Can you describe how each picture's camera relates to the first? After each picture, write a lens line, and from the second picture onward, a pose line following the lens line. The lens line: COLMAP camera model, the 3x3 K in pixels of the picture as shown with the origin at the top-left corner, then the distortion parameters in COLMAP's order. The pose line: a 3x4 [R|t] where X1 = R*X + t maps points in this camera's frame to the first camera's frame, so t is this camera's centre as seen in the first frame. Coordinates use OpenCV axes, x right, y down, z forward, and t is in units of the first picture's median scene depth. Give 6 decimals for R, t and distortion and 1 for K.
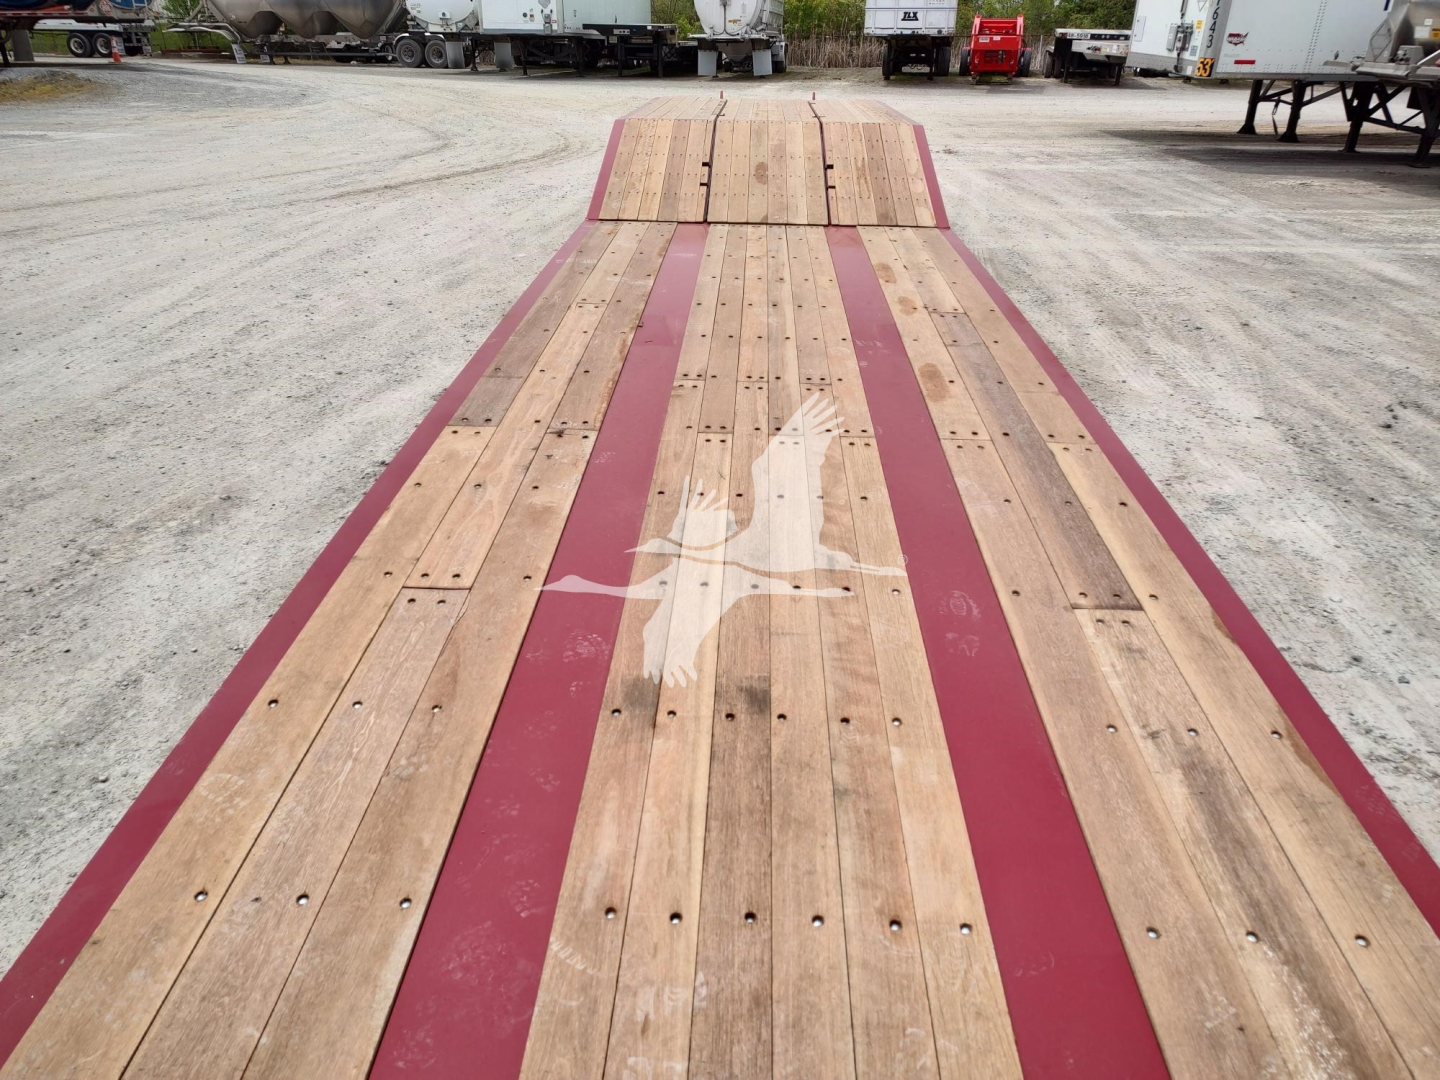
lens RADIAL K [[1031.0, 0, 731.3], [0, 1031.0, 528.1], [0, 0, 1]] dist [0.011725, -0.009588]
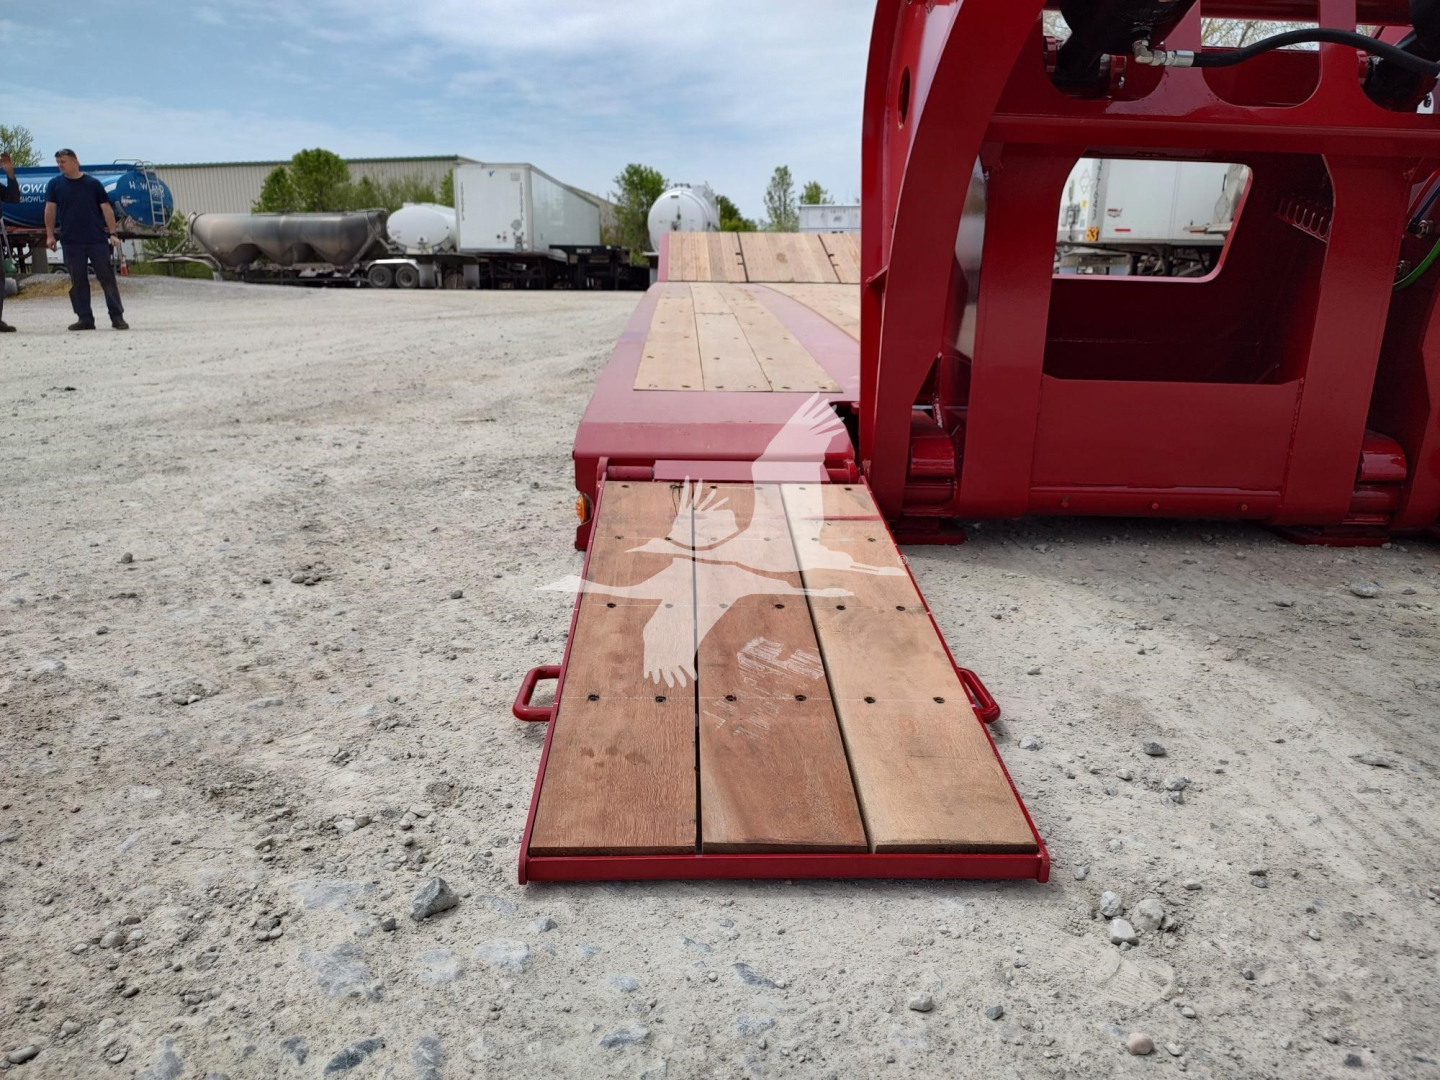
lens RADIAL K [[1031.0, 0, 728.3], [0, 1031.0, 538.4], [0, 0, 1]] dist [0.011725, -0.009588]
pose [[0.997123, -0.023369, 0.072114, -0.040852], [0.037722, 0.978115, -0.204615, 0.075781], [-0.065754, 0.206747, 0.976182, -0.060451]]
